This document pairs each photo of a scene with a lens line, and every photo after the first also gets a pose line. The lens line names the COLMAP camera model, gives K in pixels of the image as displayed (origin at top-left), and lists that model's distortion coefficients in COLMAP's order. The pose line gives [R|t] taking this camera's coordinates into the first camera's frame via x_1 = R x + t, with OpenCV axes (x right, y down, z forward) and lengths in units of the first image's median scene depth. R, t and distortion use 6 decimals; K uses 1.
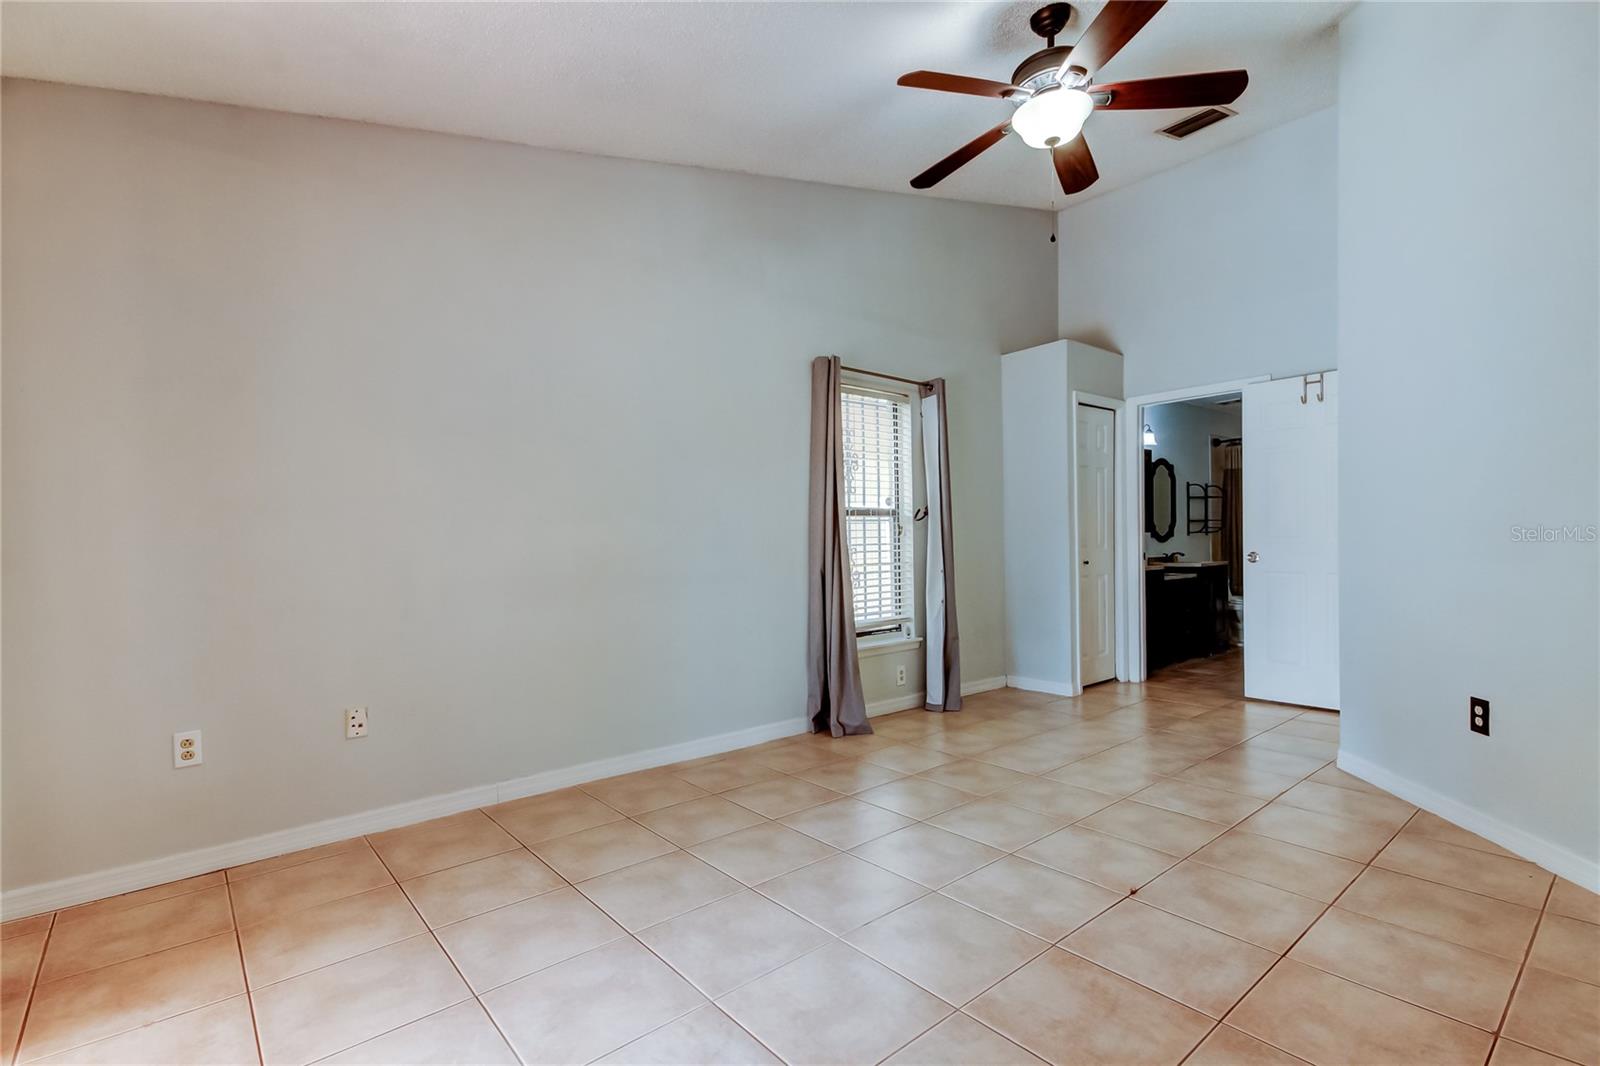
lens RADIAL K [[742.6, 0, 807.7], [0, 742.6, 550.3], [0, 0, 1]] dist [0.015586, -0.000027]
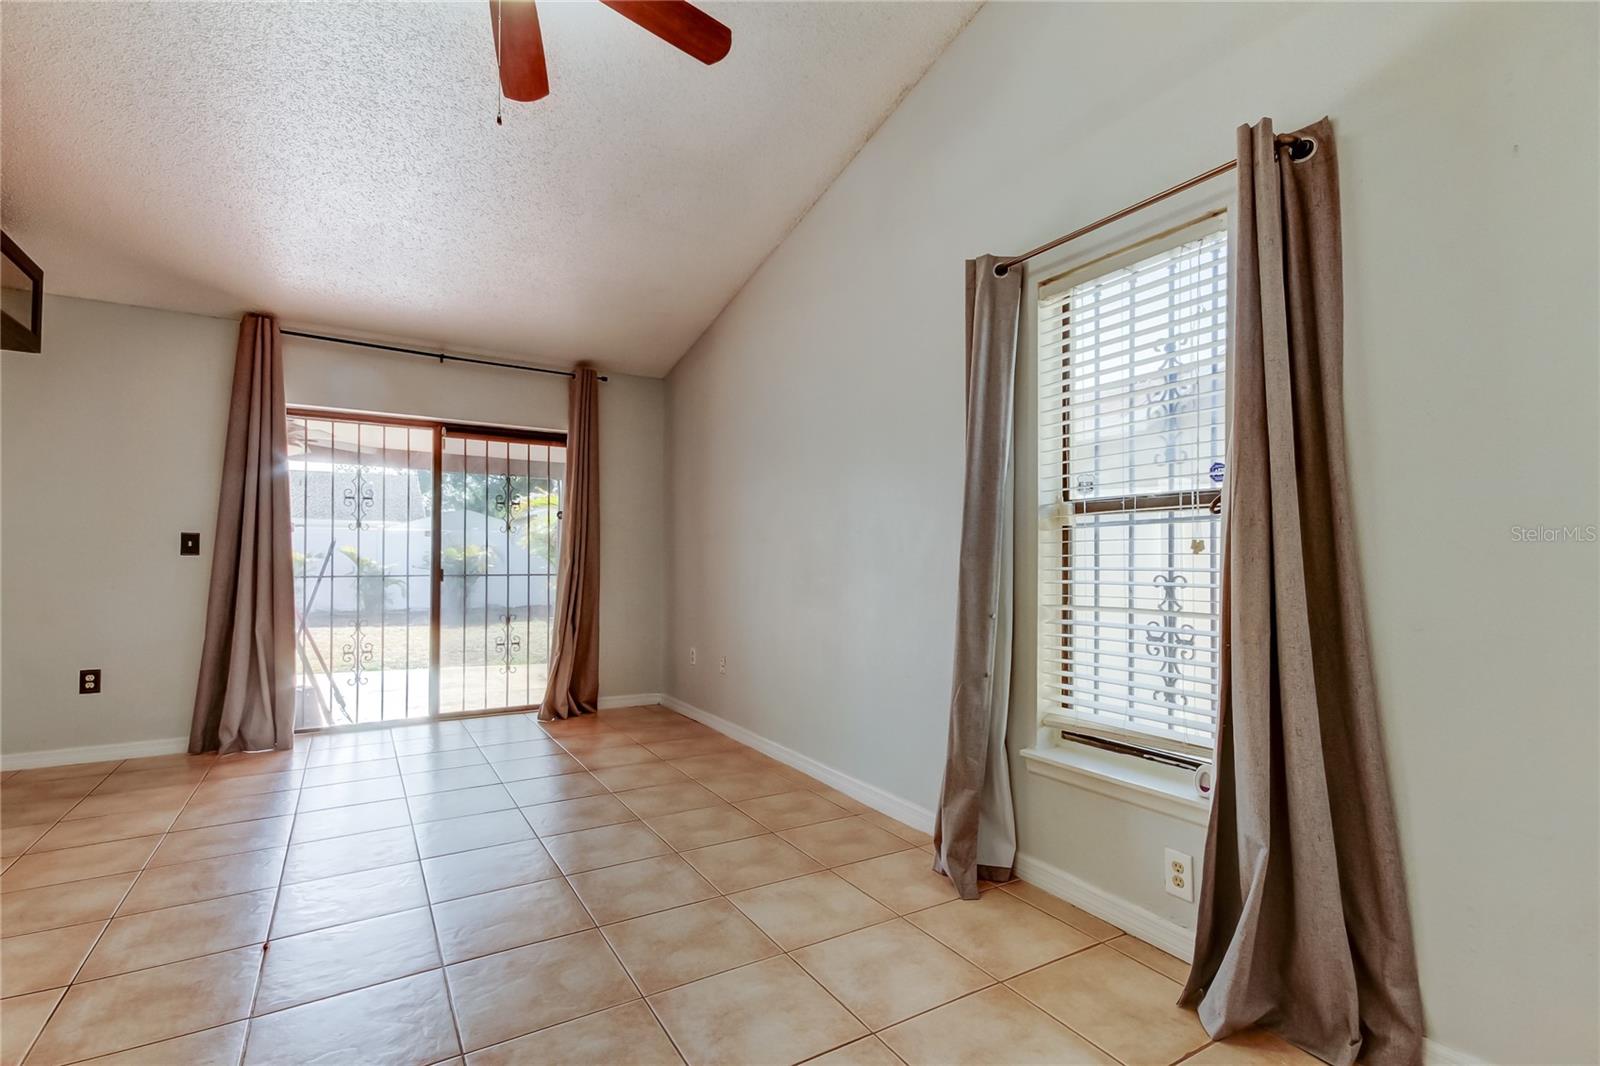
lens RADIAL K [[742.6, 0, 807.7], [0, 742.6, 550.3], [0, 0, 1]] dist [0.015586, -0.000027]
pose [[-0.157466, 0.001881, -0.987523, 0.565394], [-0.013855, 0.999896, 0.004113, -0.018488], [0.987427, 0.014330, -0.157424, 0.815955]]
